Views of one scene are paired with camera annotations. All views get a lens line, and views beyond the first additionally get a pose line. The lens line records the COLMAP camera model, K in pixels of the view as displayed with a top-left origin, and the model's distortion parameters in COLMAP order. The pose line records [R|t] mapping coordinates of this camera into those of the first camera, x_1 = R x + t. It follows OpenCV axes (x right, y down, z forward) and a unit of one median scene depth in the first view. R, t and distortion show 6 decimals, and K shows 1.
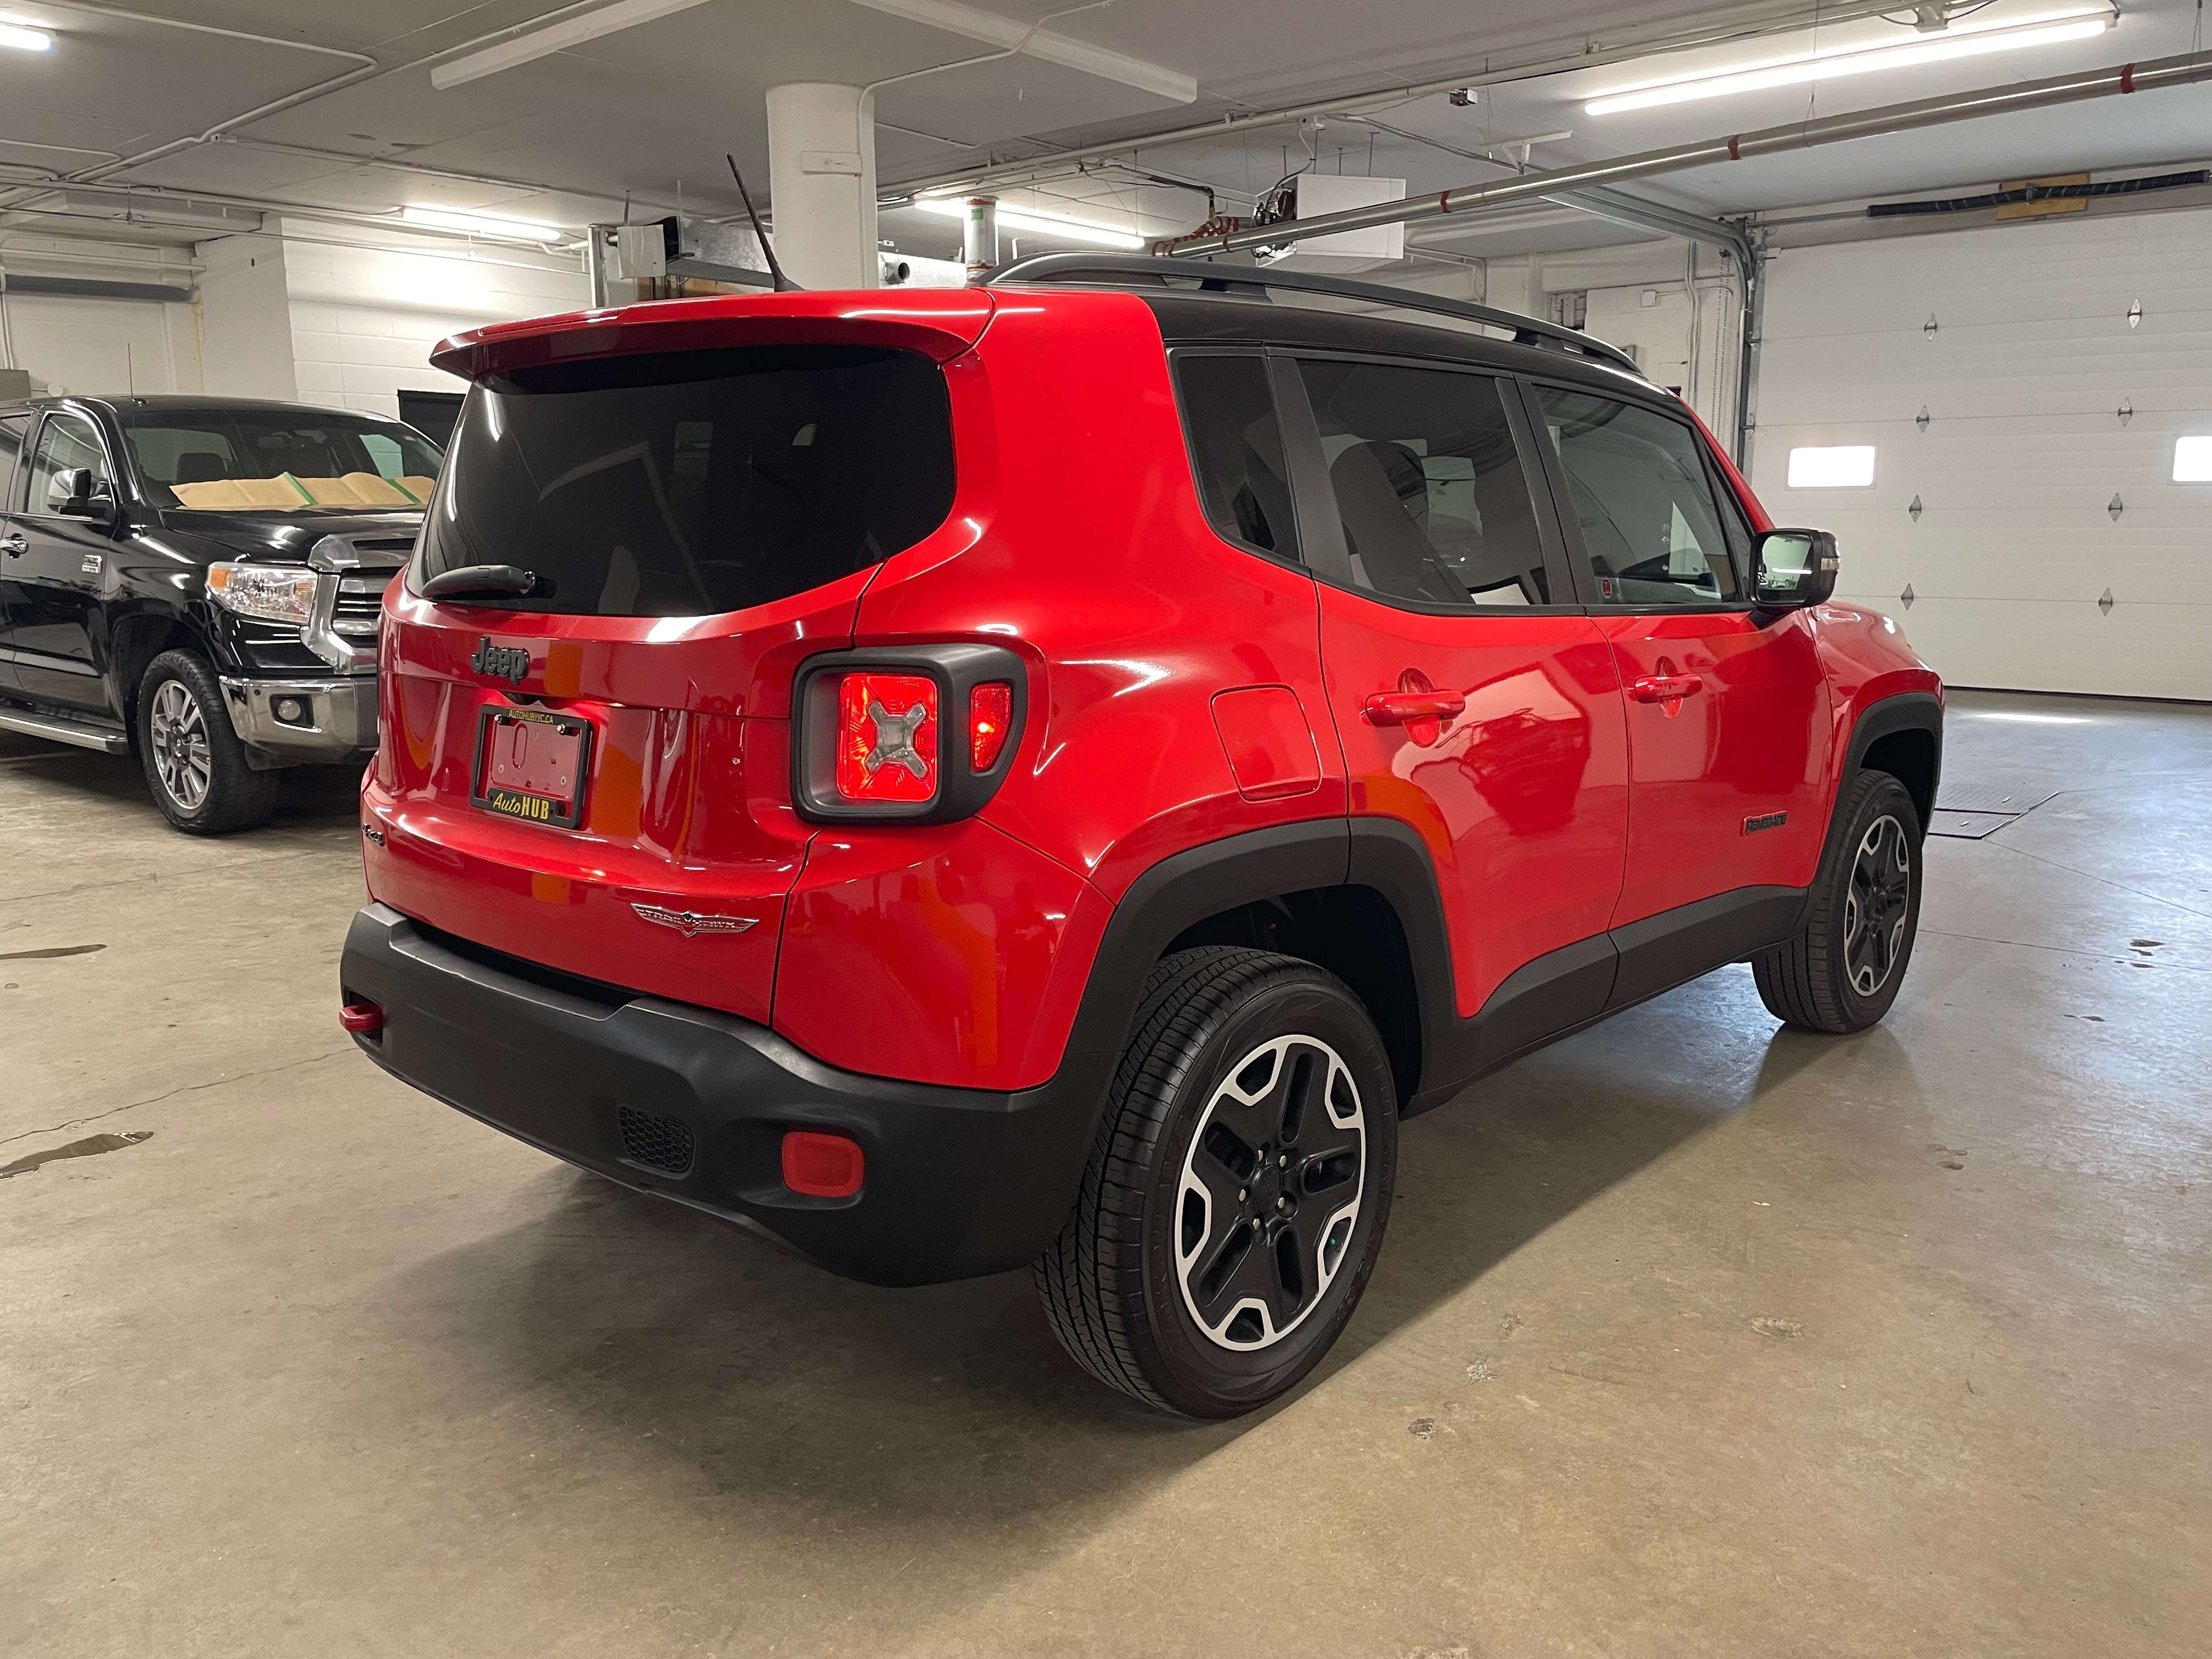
lens RADIAL K [[1675.0, 0, 1122.0], [0, 1675.0, 822.9], [0, 0, 1]] dist [0.089944, -0.119715]
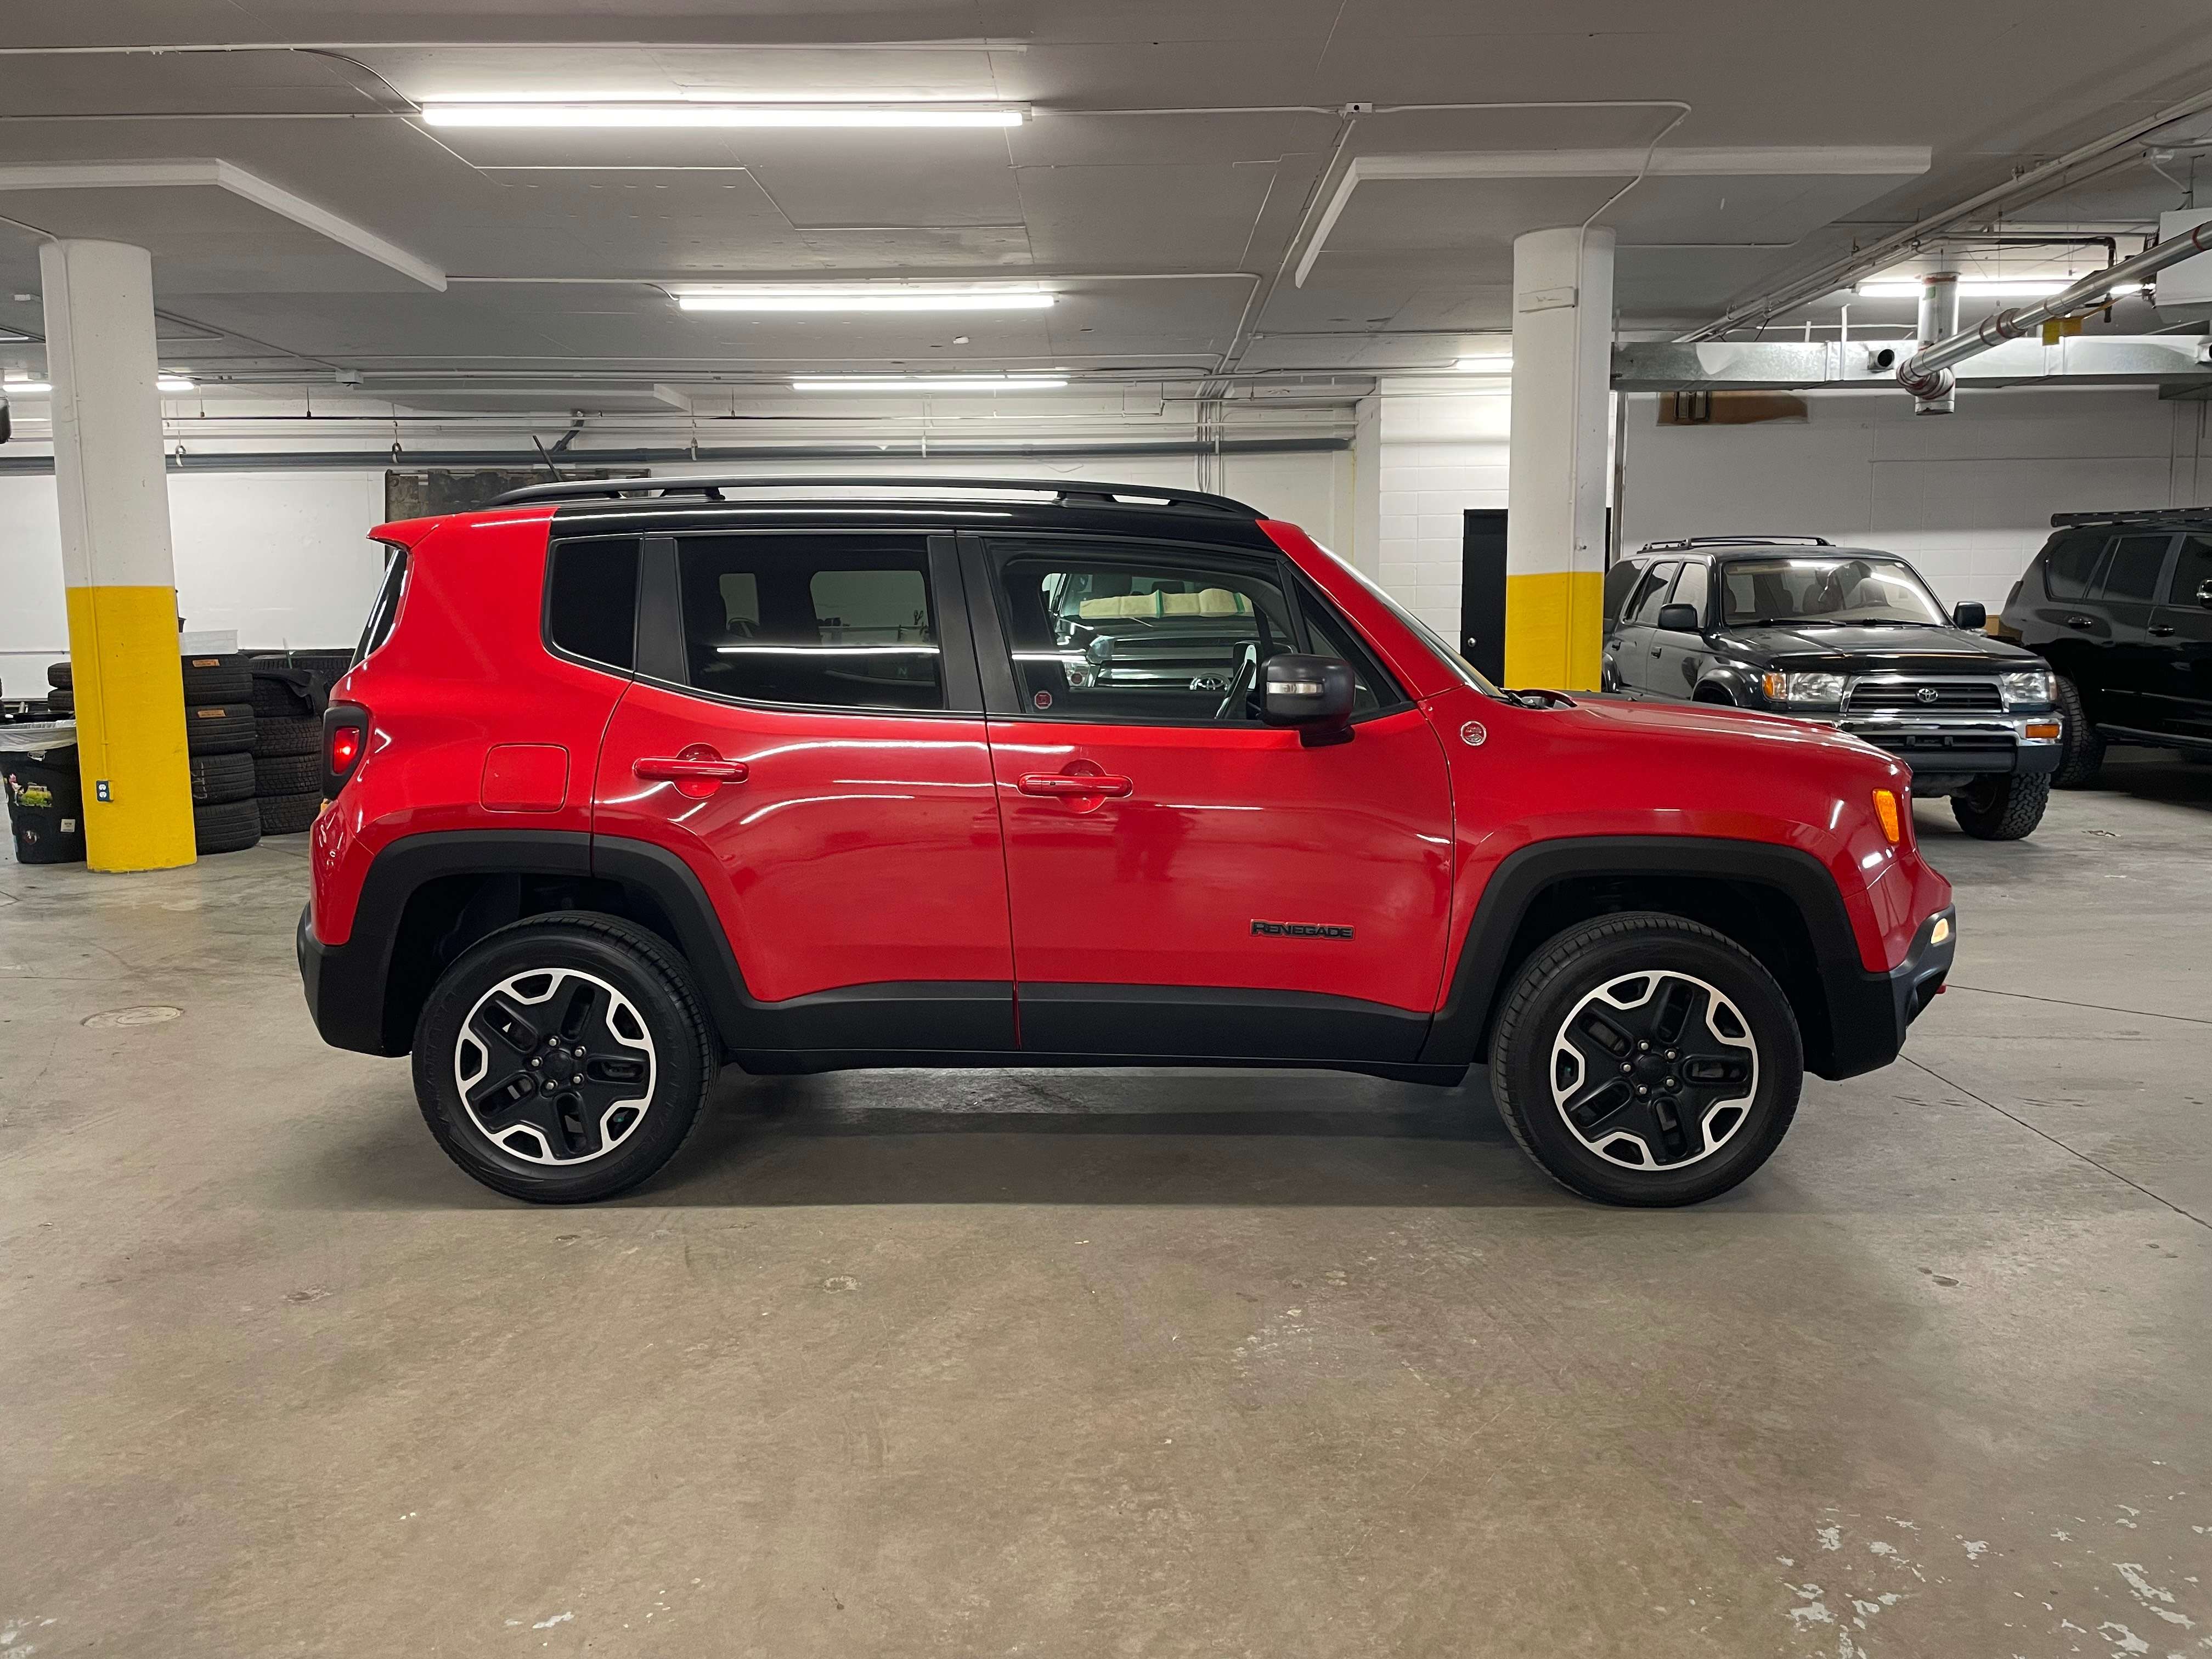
lens RADIAL K [[1675.0, 0, 1122.0], [0, 1675.0, 822.9], [0, 0, 1]] dist [0.089944, -0.119715]
pose [[0.653198, 0.094057, -0.751323, 0.571788], [-0.131427, 0.991277, 0.009835, -0.032890], [0.745694, 0.092320, 0.659862, 0.118579]]
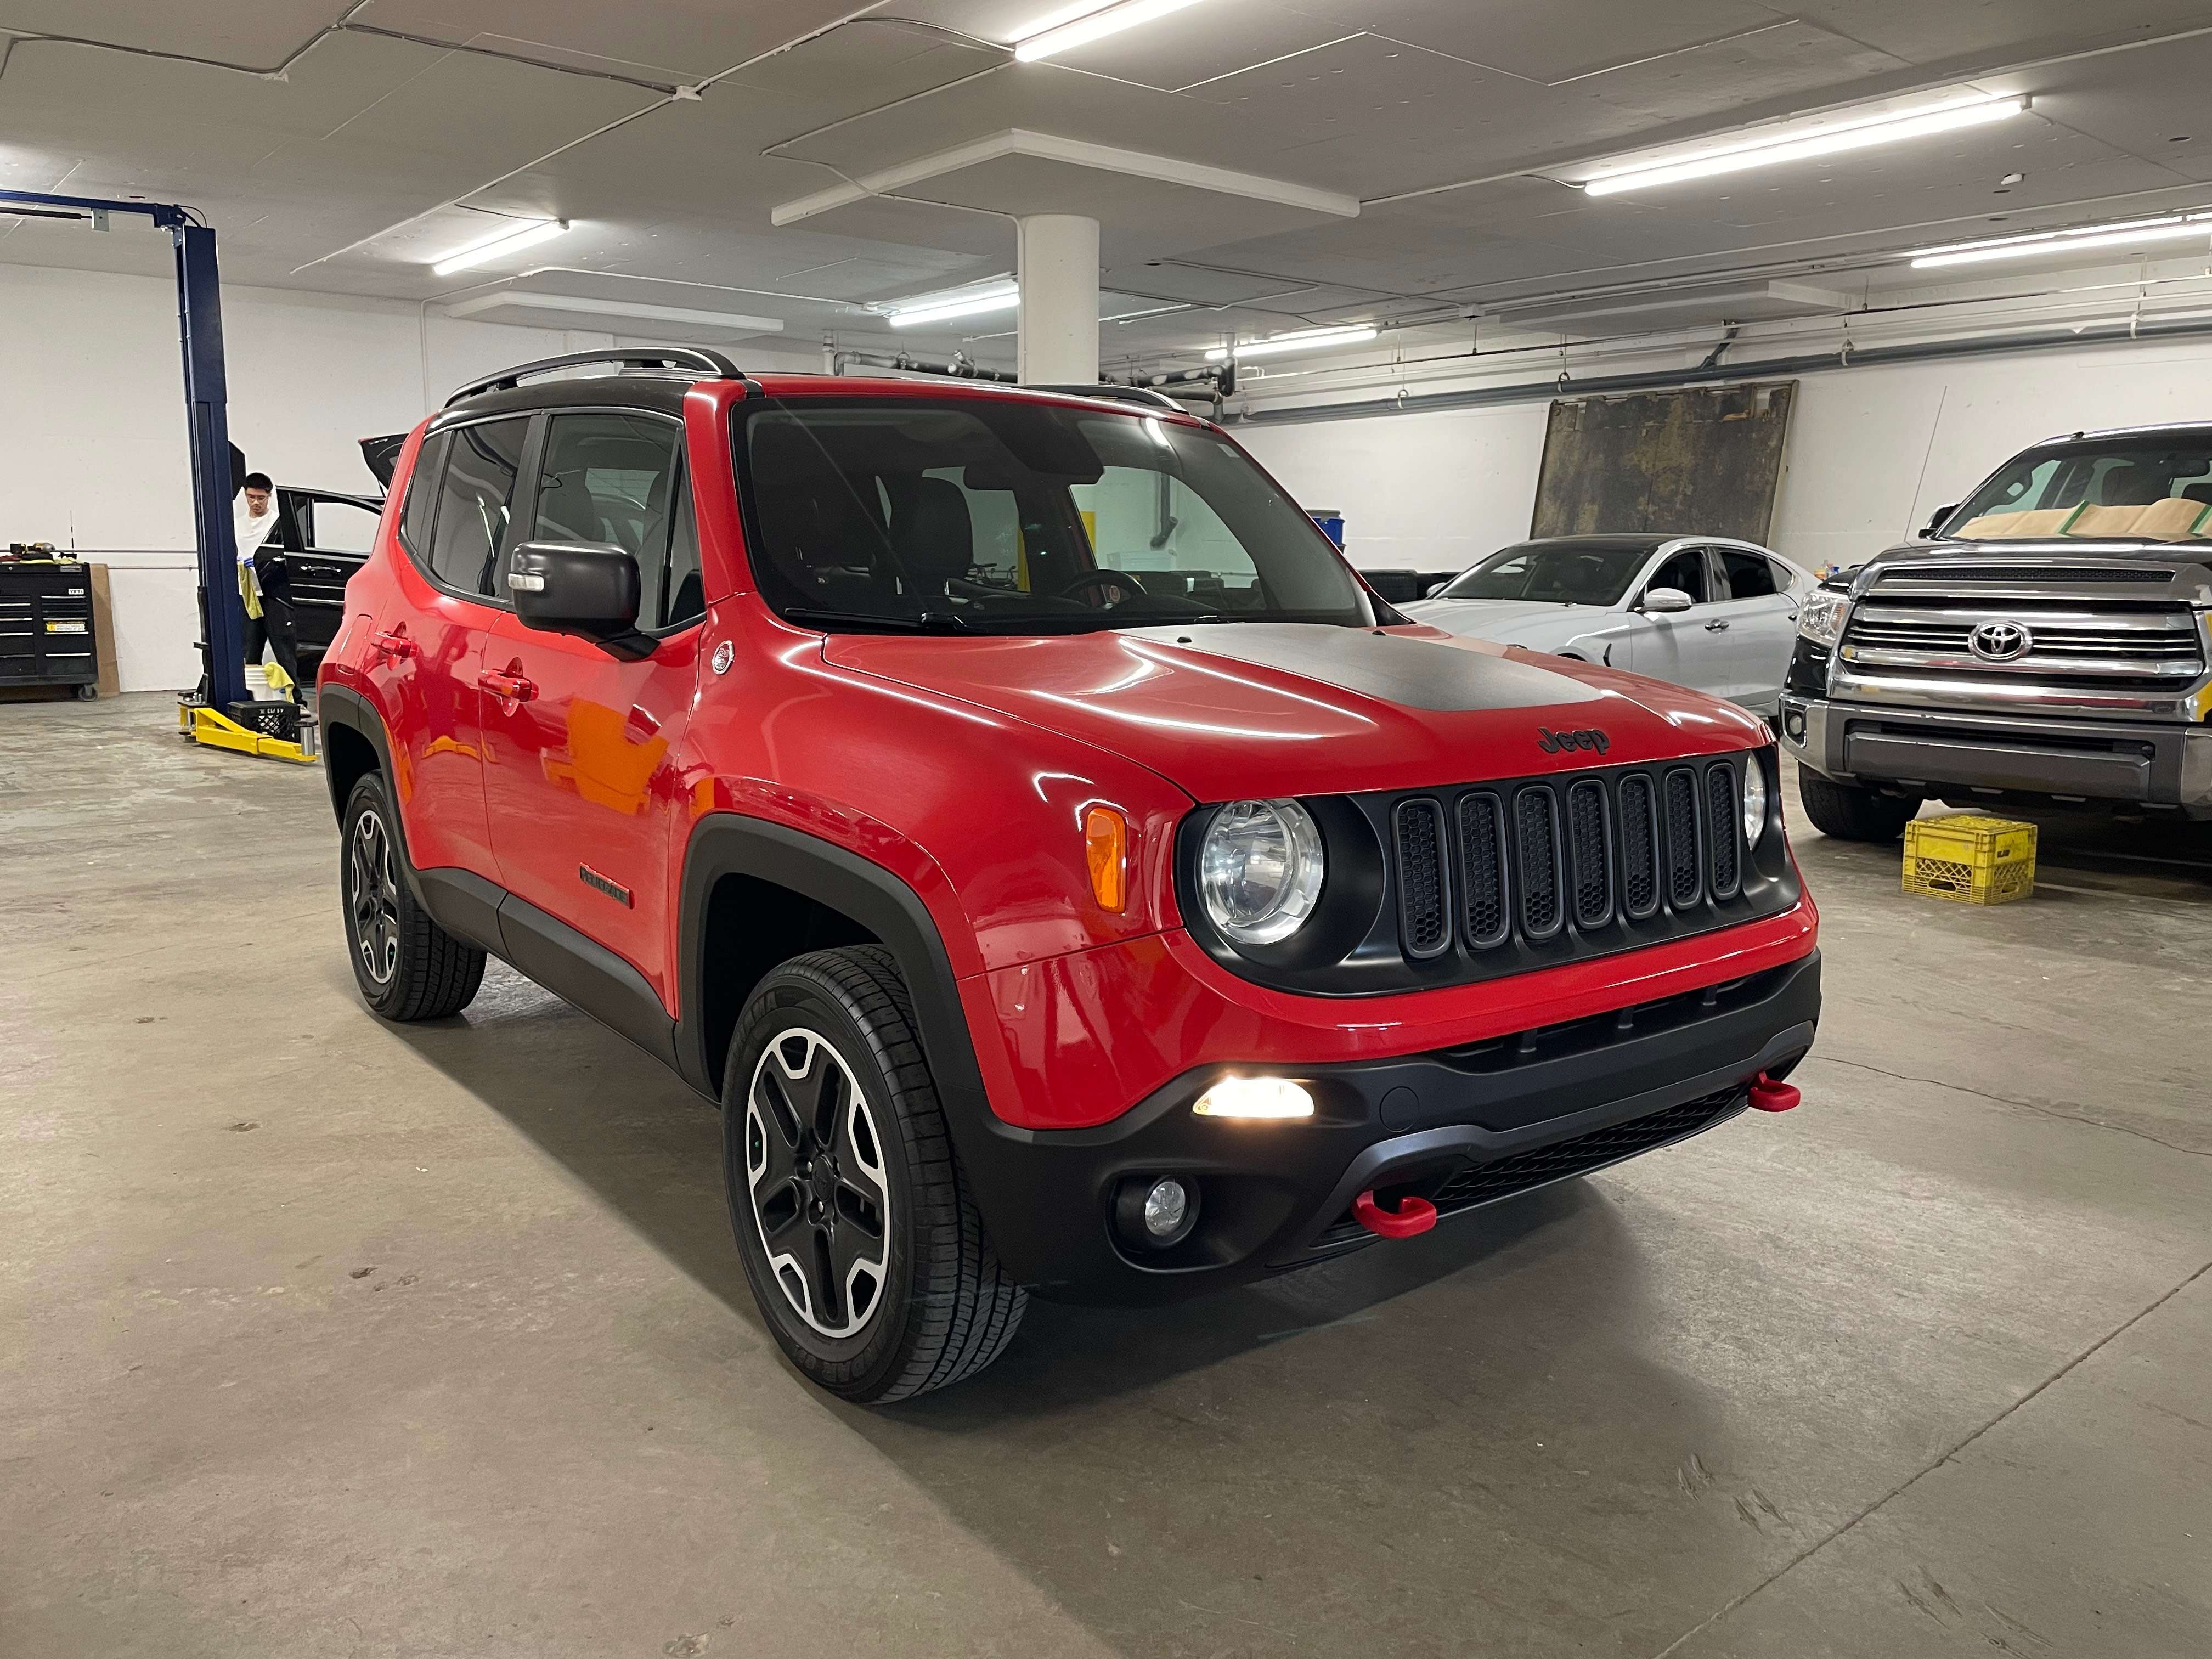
lens RADIAL K [[1675.0, 0, 1122.0], [0, 1675.0, 822.9], [0, 0, 1]] dist [0.089944, -0.119715]
pose [[-0.181340, 0.159441, -0.970409, 0.610532], [-0.184699, 0.963688, 0.192851, -0.129034], [0.965920, 0.214205, -0.145307, 0.724088]]
